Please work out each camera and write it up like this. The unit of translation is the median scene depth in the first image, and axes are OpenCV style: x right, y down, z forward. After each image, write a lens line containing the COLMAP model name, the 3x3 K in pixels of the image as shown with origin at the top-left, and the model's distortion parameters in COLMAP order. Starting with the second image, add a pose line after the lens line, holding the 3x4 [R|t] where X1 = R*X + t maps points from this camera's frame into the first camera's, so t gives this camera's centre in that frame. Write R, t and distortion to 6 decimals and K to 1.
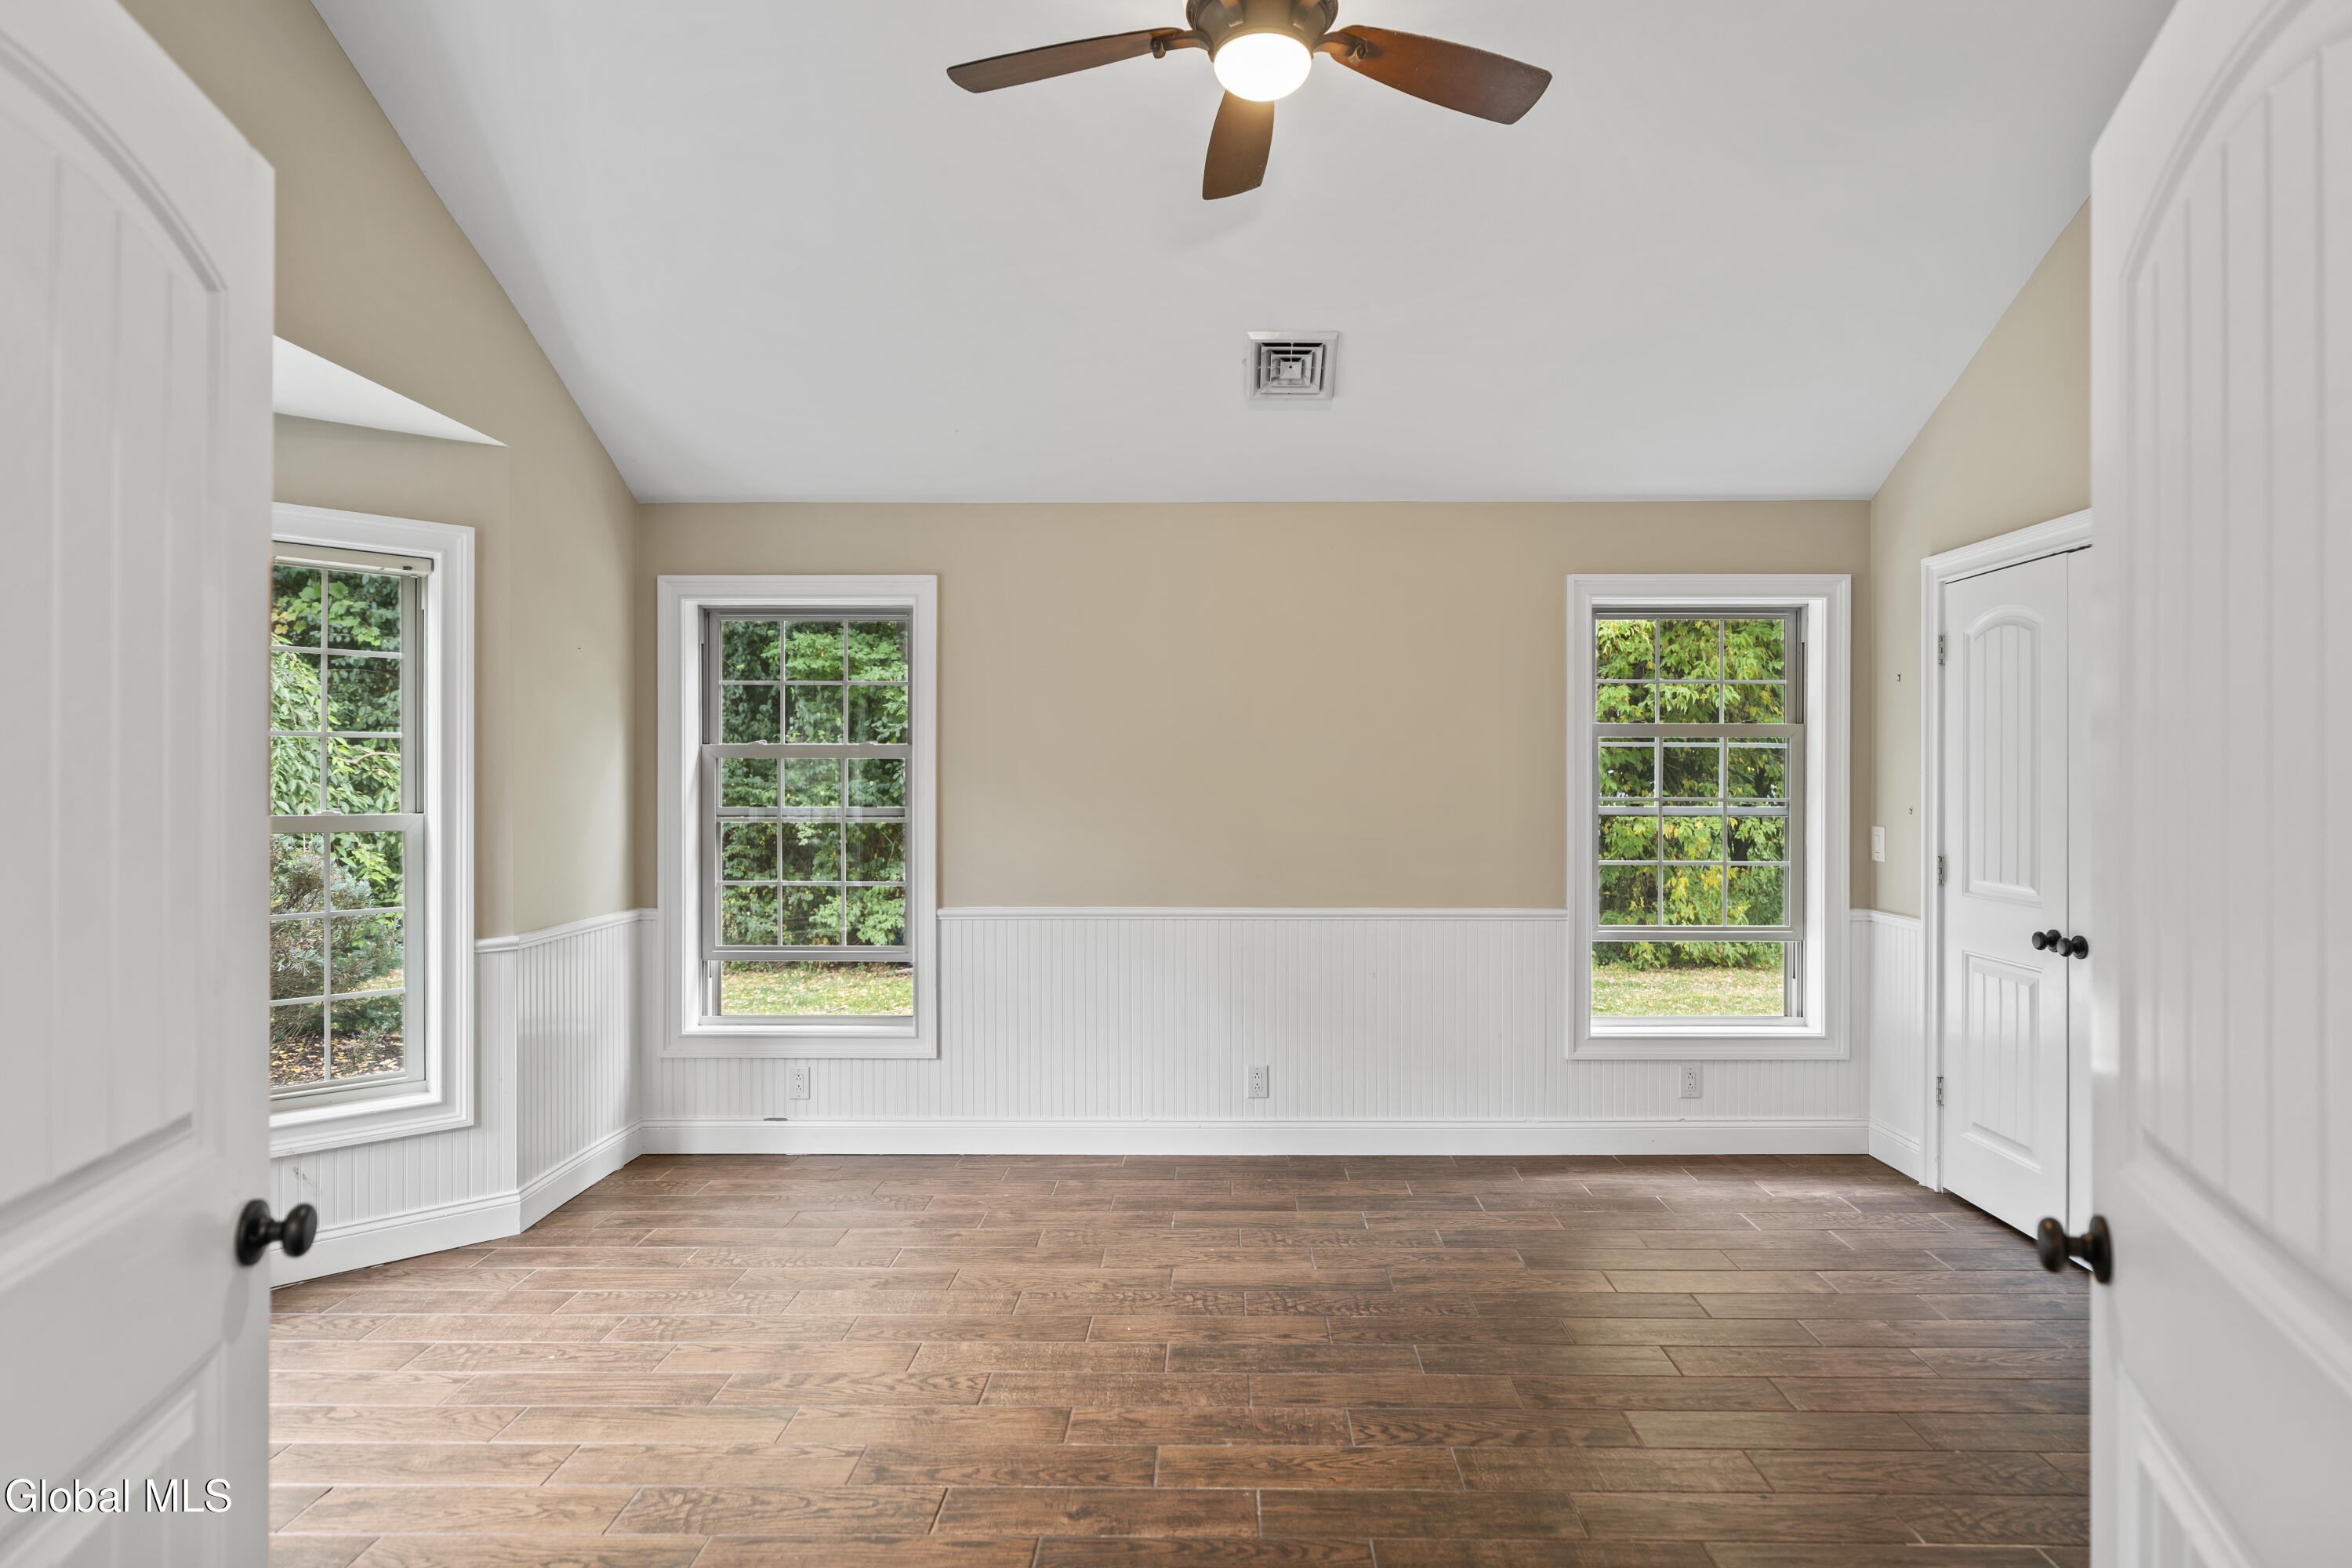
lens RADIAL K [[1284.0, 0, 1176.4], [0, 1284.0, 785.2], [0, 0, 1]] dist [-0.001552, 0.000887]
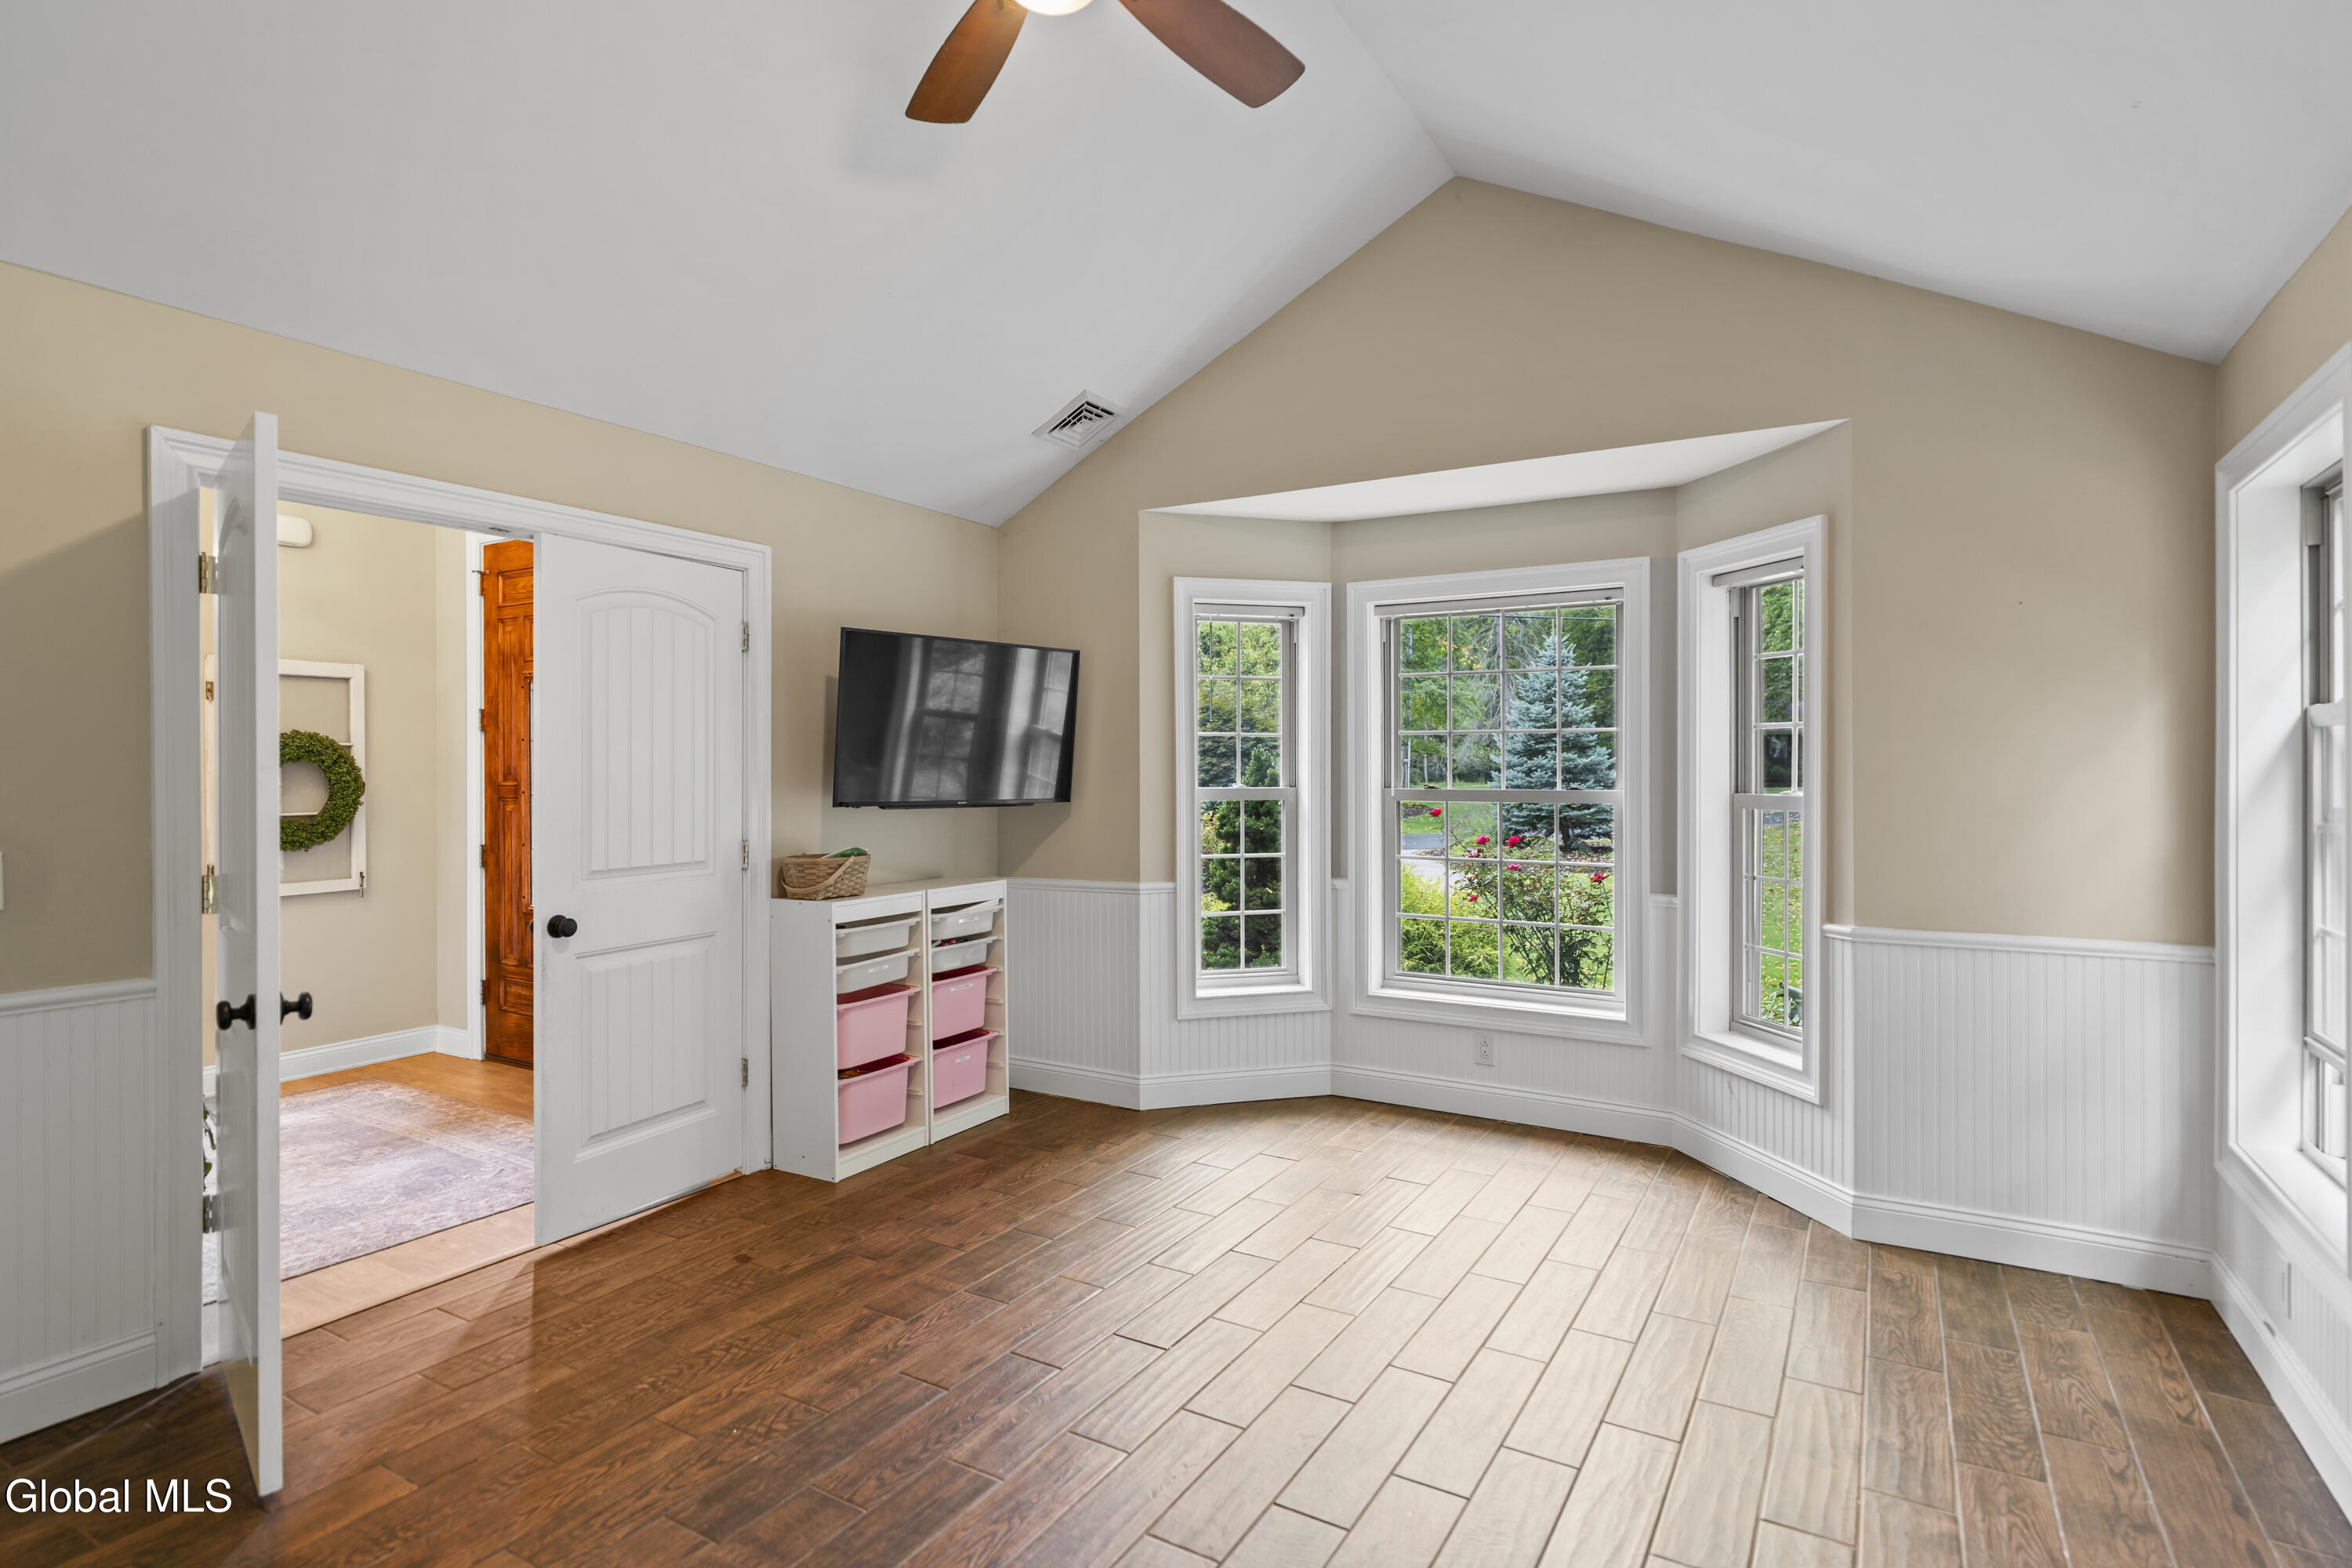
lens RADIAL K [[1165.4, 0, 1173.4], [0, 1165.4, 783.1], [0, 0, 1]] dist [0.002052, 0.000049]
pose [[-0.500467, 0.004877, -0.865742, 0.503772], [0.002605, 0.999988, 0.004127, 0.005559], [0.865752, -0.000190, -0.500474, 1.020527]]
